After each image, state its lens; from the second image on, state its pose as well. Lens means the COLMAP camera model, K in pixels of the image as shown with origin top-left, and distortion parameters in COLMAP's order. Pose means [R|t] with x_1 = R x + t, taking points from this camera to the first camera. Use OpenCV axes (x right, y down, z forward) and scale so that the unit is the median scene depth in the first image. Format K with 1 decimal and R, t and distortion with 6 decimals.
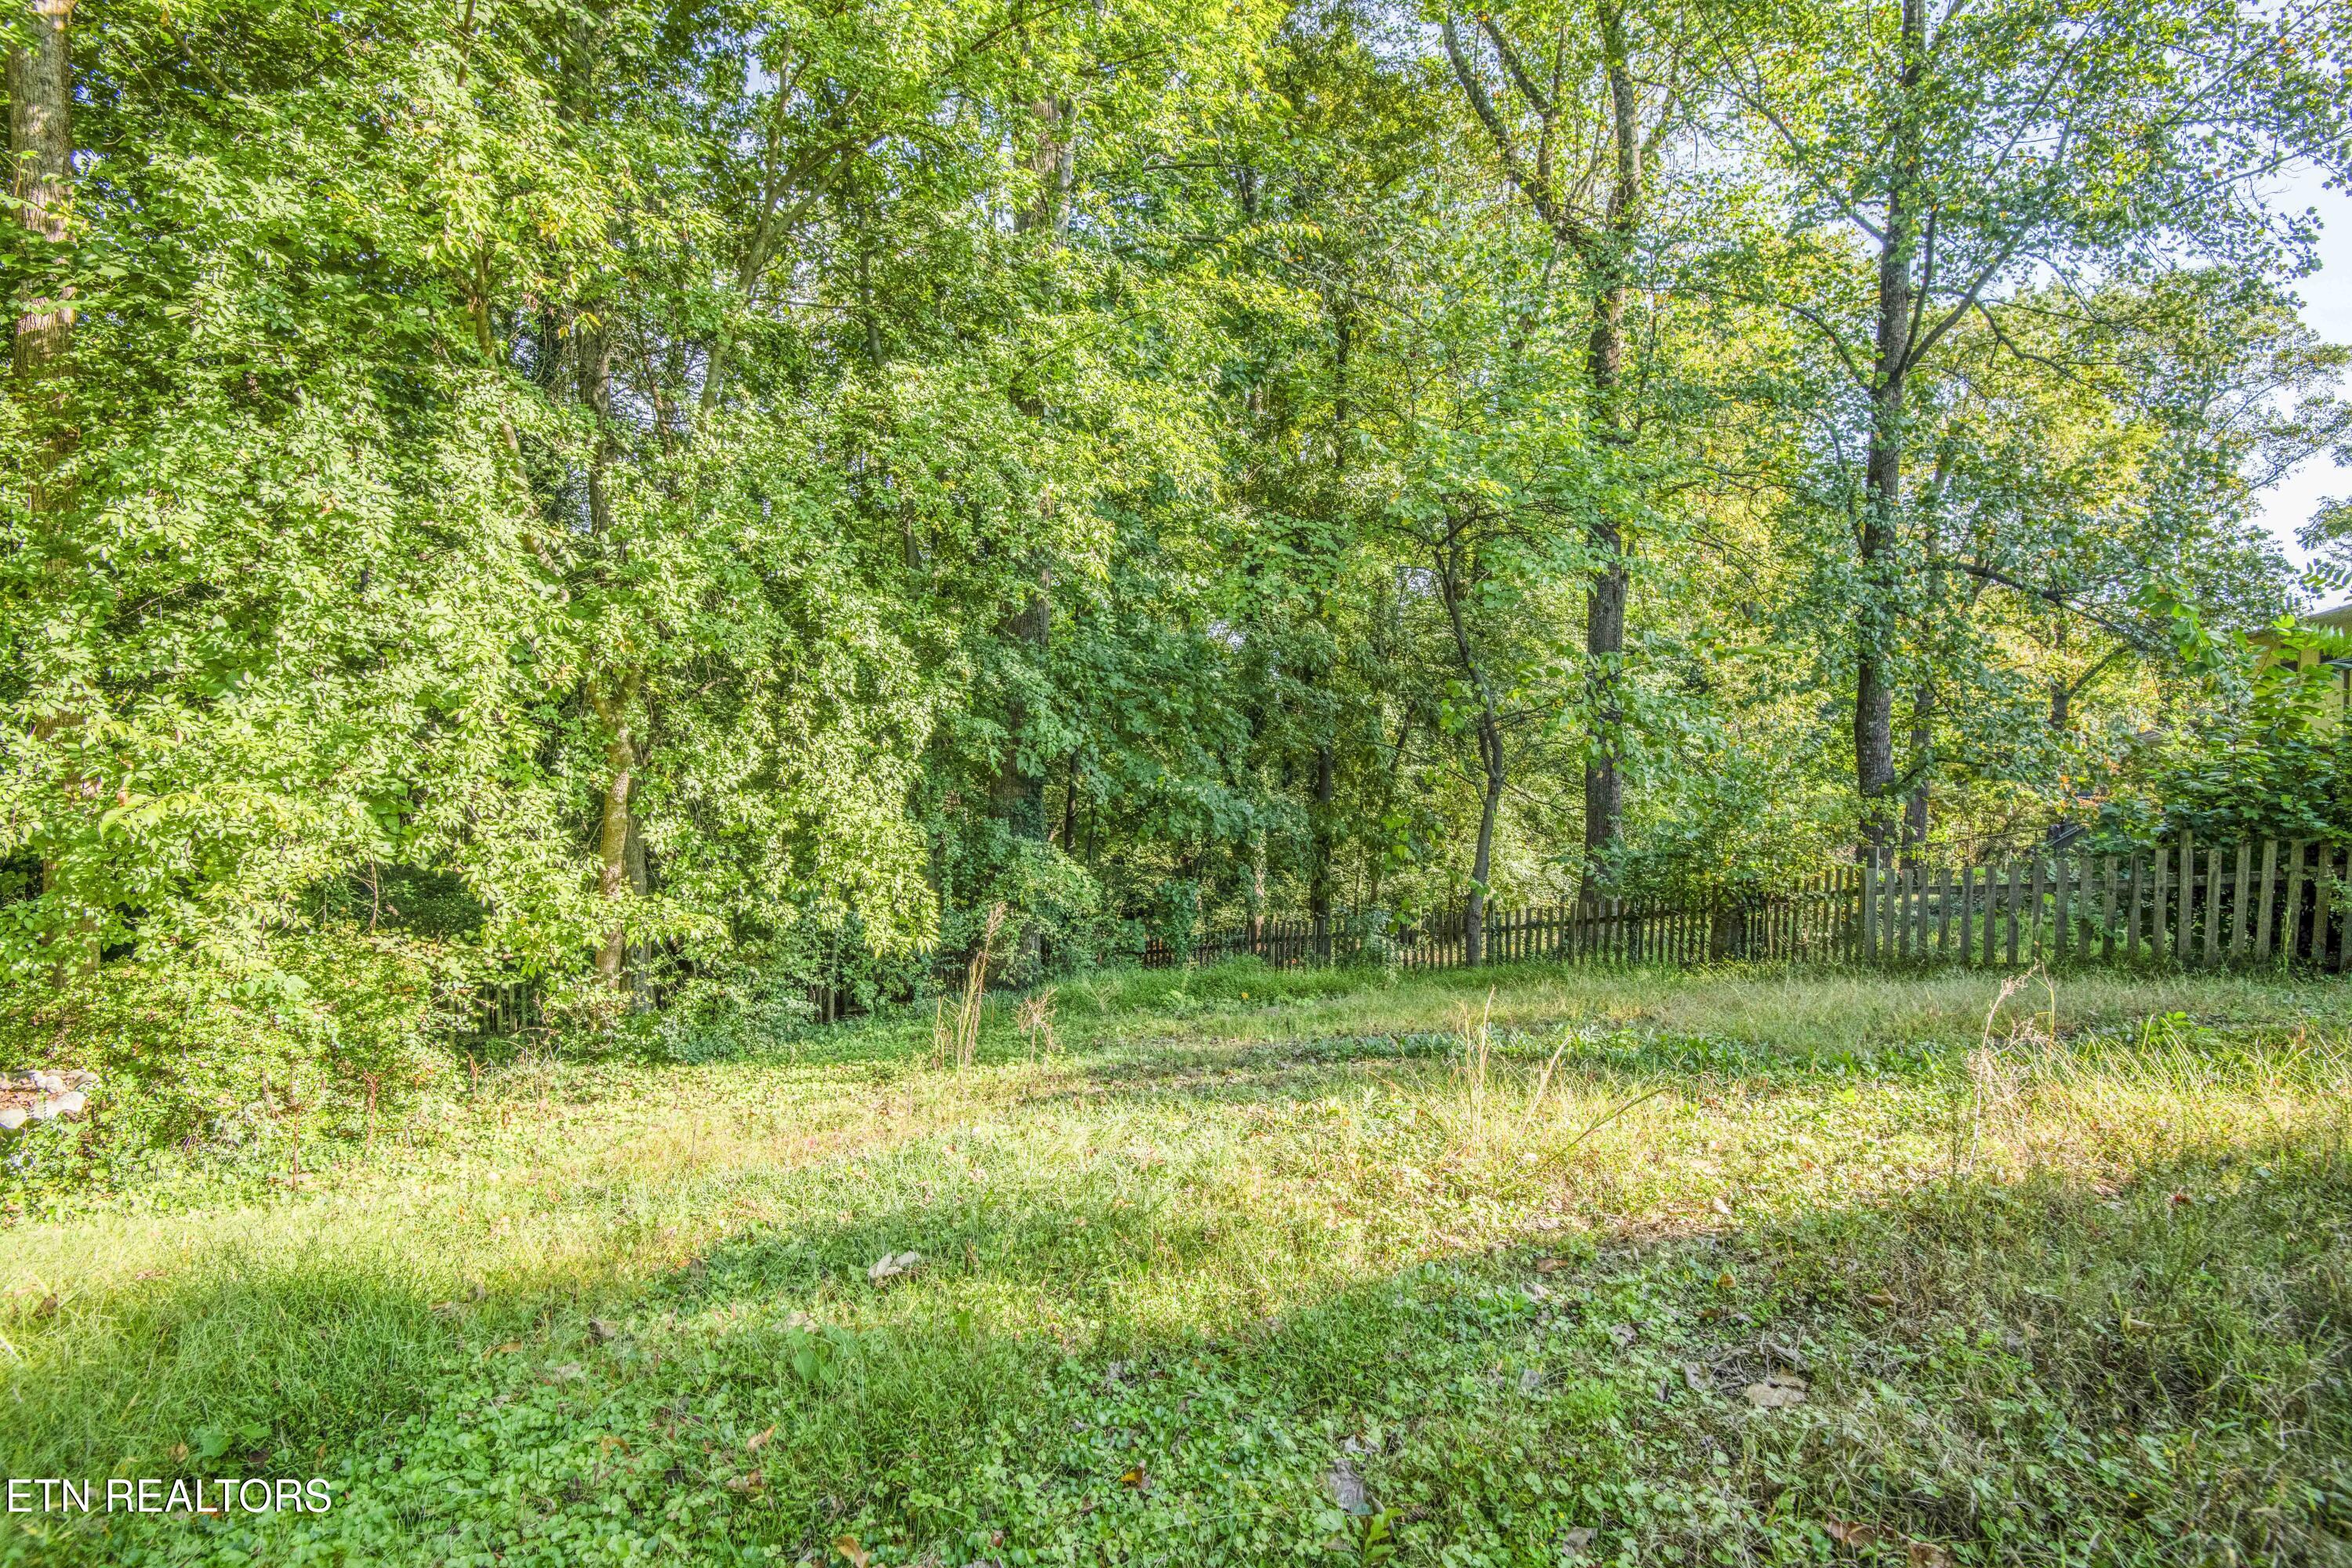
lens RADIAL K [[1085.0, 0, 1181.4], [0, 1085.0, 786.4], [0, 0, 1]] dist [-0.027961, -0.002709]
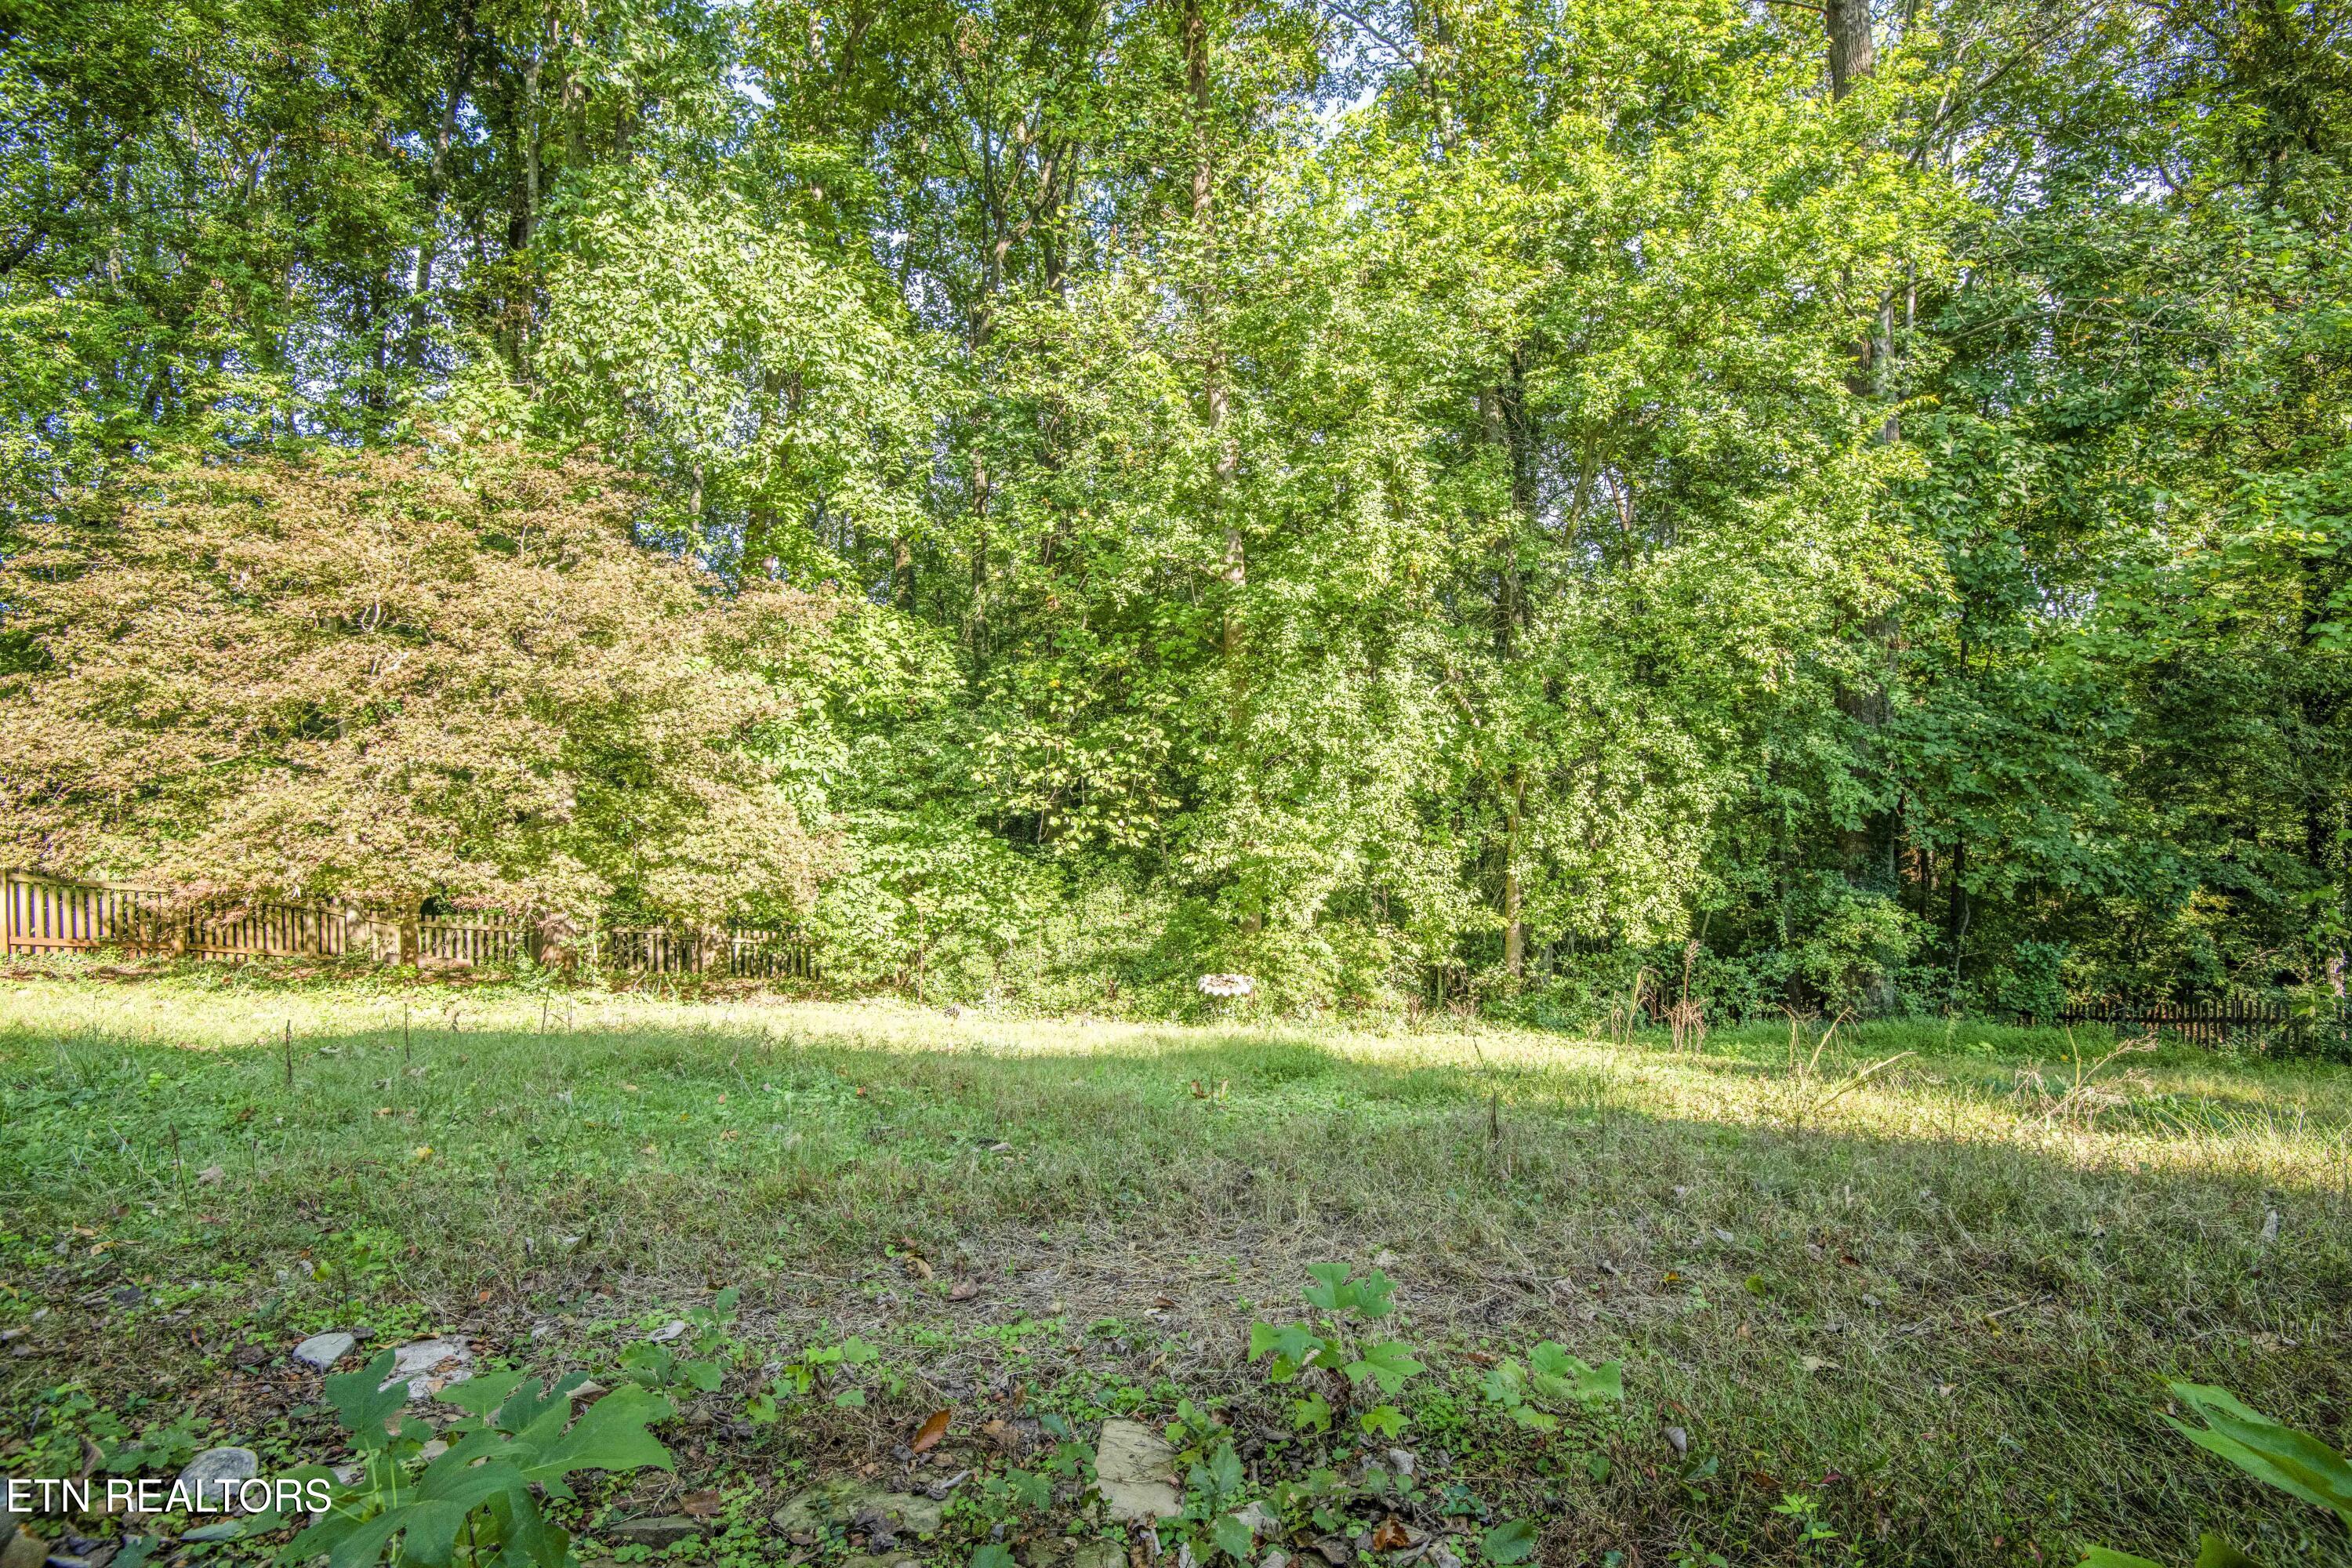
lens RADIAL K [[1085.0, 0, 1180.2], [0, 1085.0, 787.9], [0, 0, 1]] dist [-0.027961, -0.002709]
pose [[0.631334, -0.007537, -0.775474, 0.578269], [-0.000087, 0.999952, -0.009789, -0.091494], [0.775511, 0.006248, 0.631303, -0.510776]]
